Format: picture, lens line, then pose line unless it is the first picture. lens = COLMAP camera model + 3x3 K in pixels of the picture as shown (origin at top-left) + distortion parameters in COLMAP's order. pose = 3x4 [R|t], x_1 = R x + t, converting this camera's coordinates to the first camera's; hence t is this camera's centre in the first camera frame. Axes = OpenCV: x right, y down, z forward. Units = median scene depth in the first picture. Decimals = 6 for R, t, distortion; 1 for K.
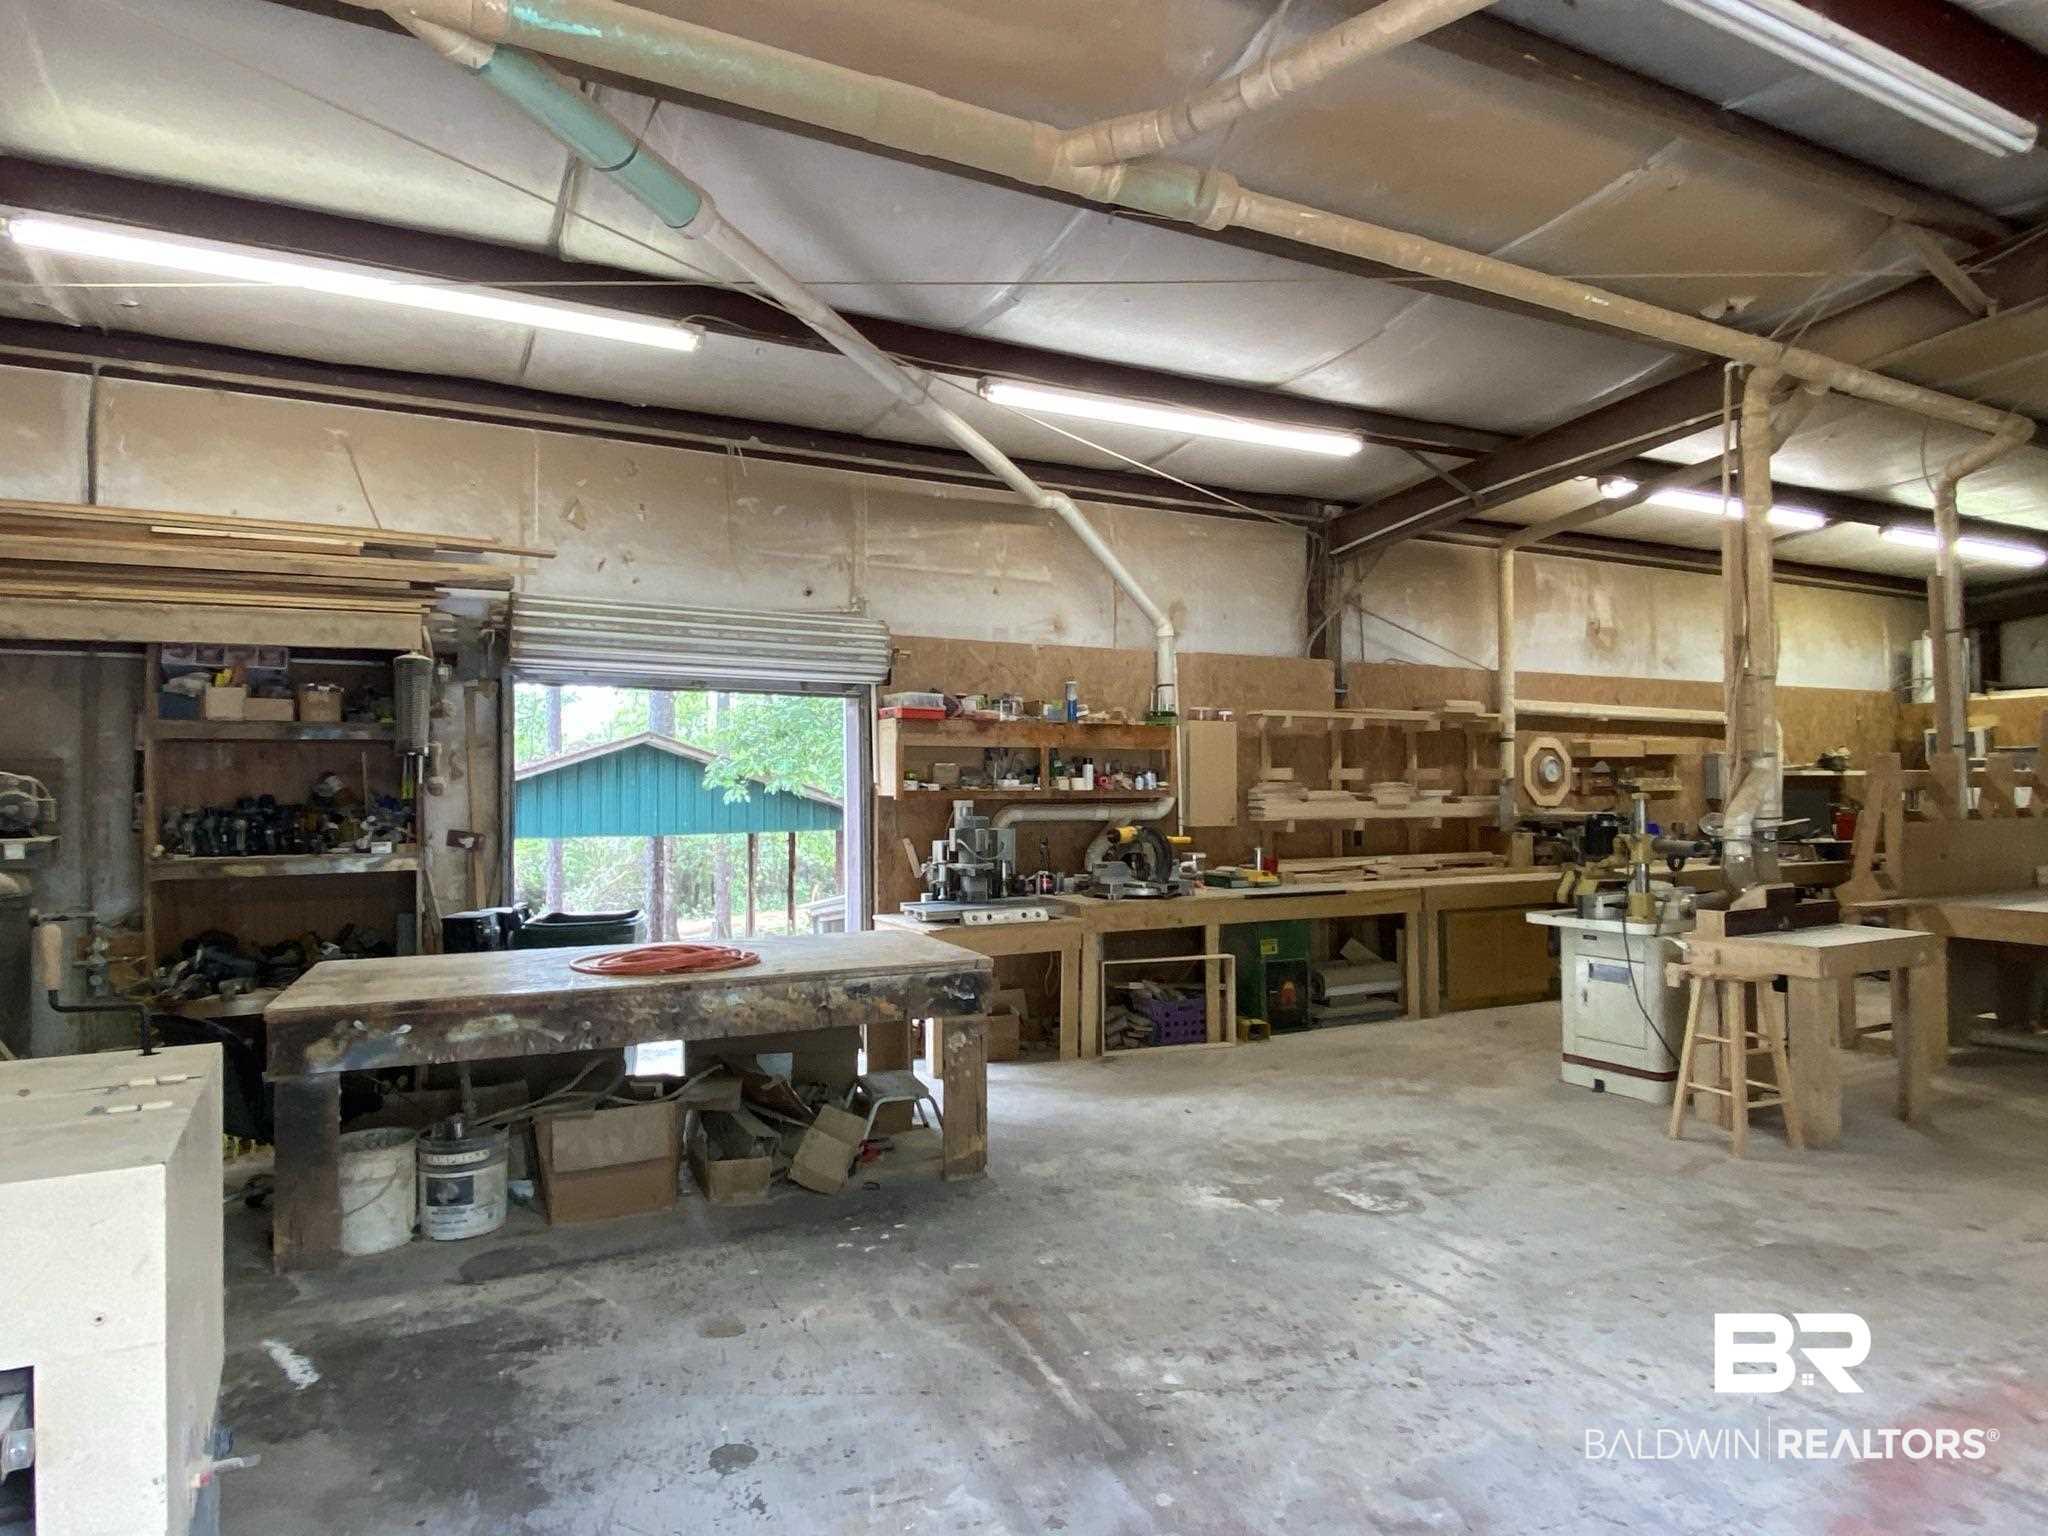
lens RADIAL K [[1219.8, 0, 1025.2], [0, 1219.8, 758.6], [0, 0, 1]] dist [0.061534, -0.062990]
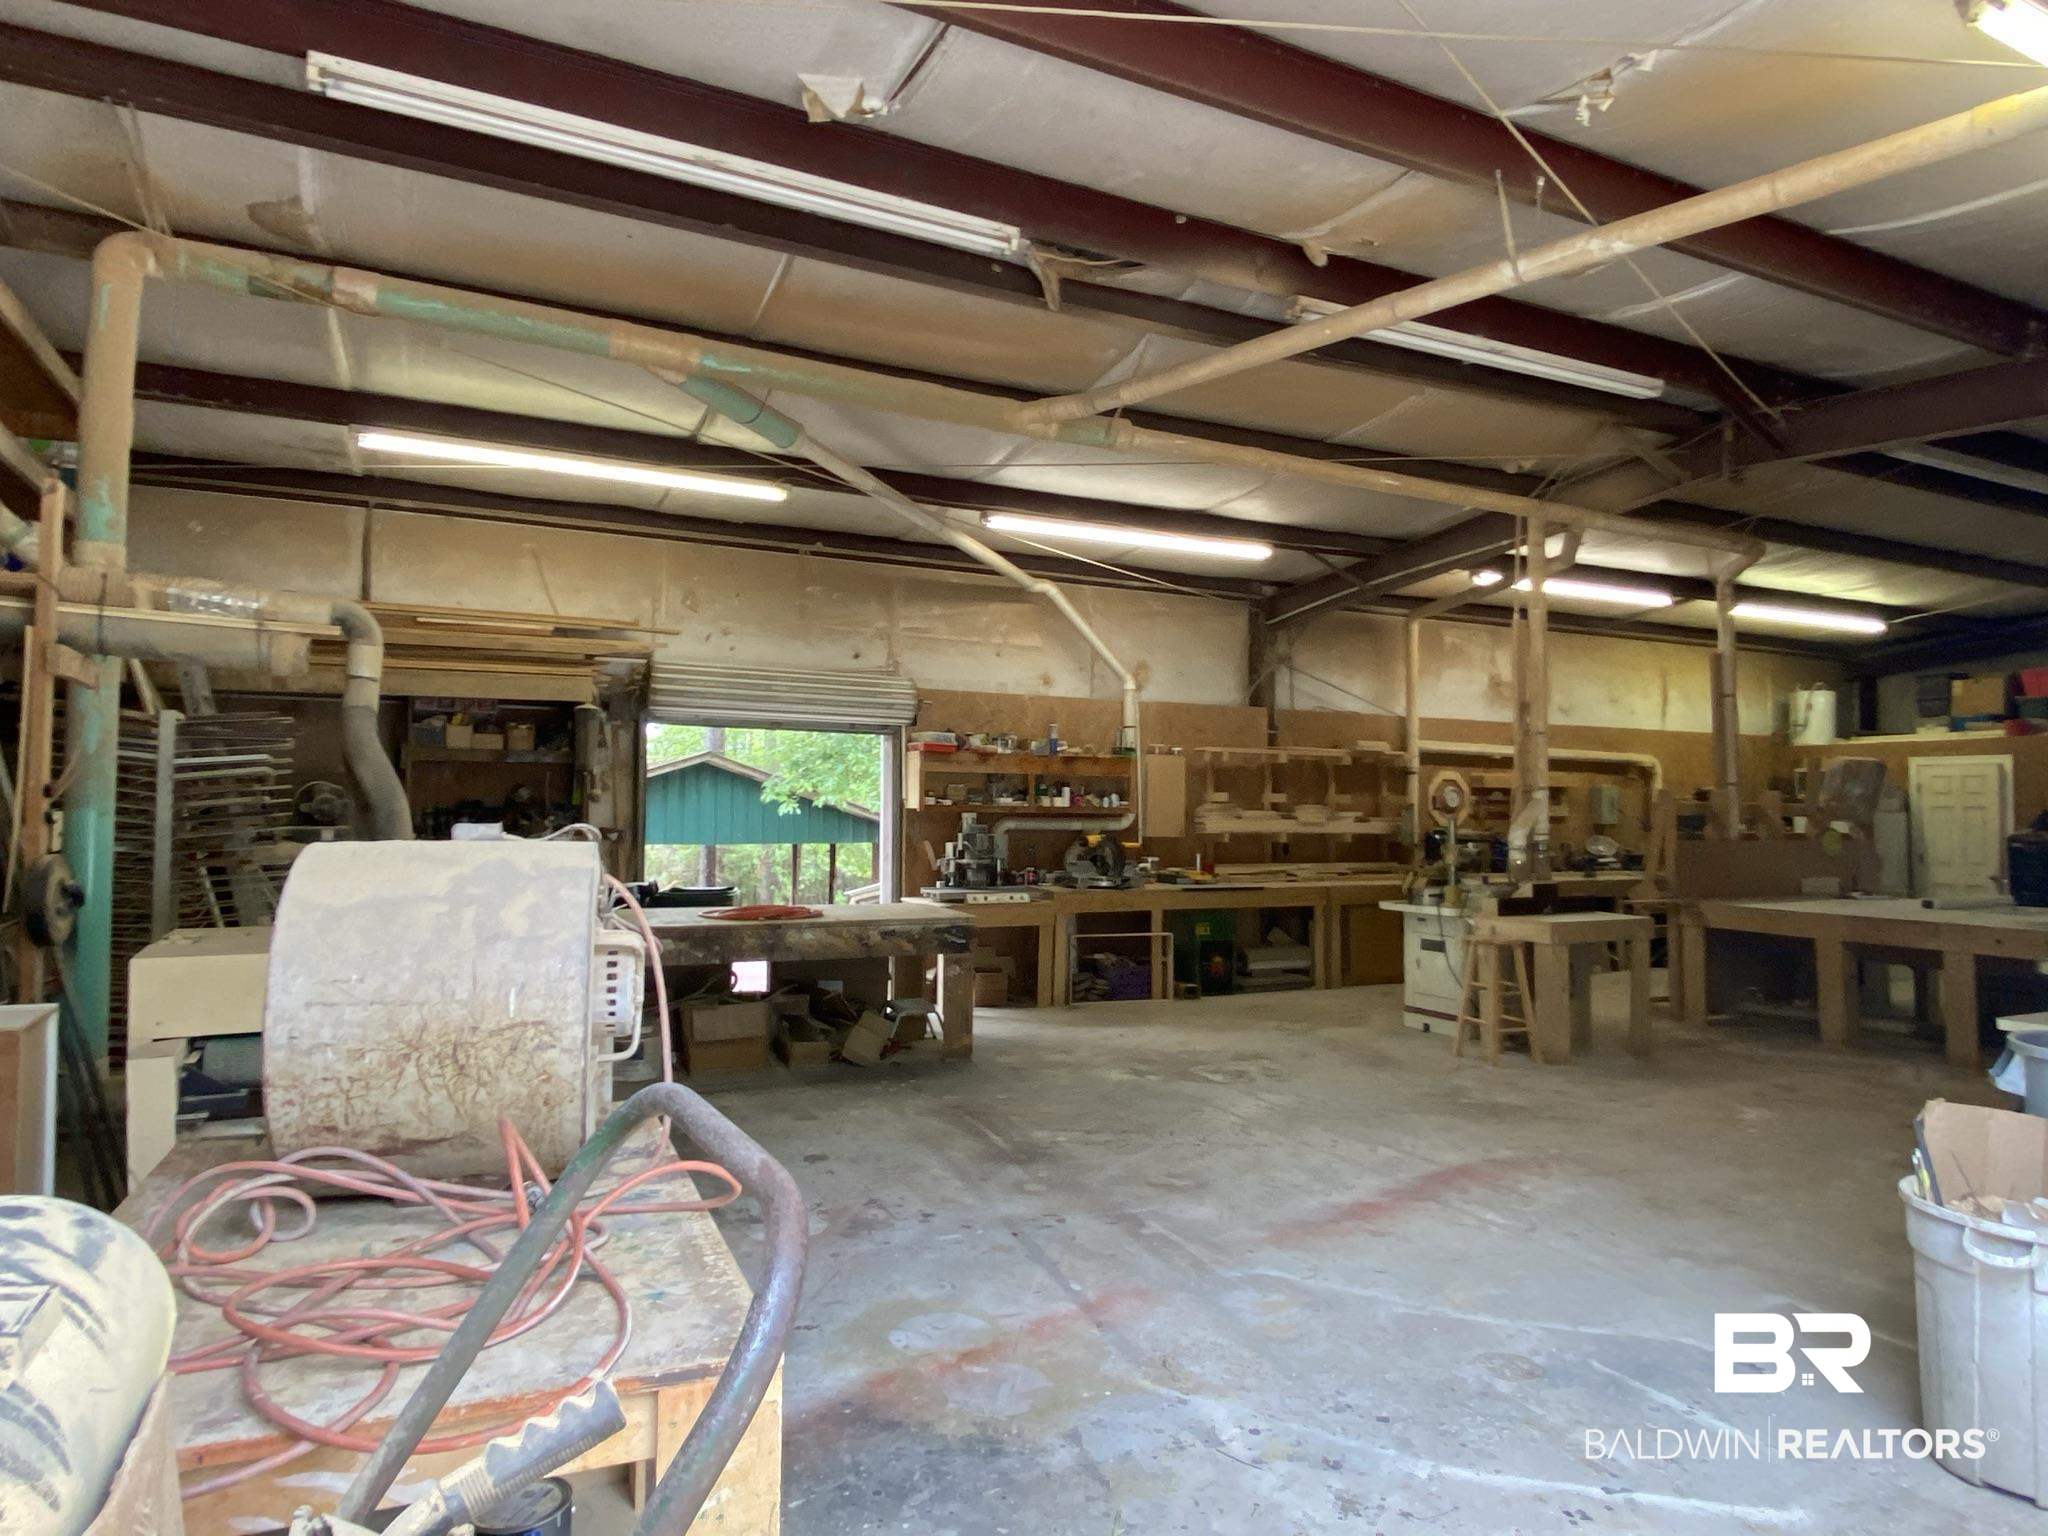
lens RADIAL K [[1219.8, 0, 1024.9], [0, 1219.8, 757.7], [0, 0, 1]] dist [0.061534, -0.062990]
pose [[0.999445, 0.014383, -0.030045, 0.060795], [-0.014894, 0.999747, -0.016873, -0.005460], [0.029795, 0.017311, 0.999406, -0.413174]]
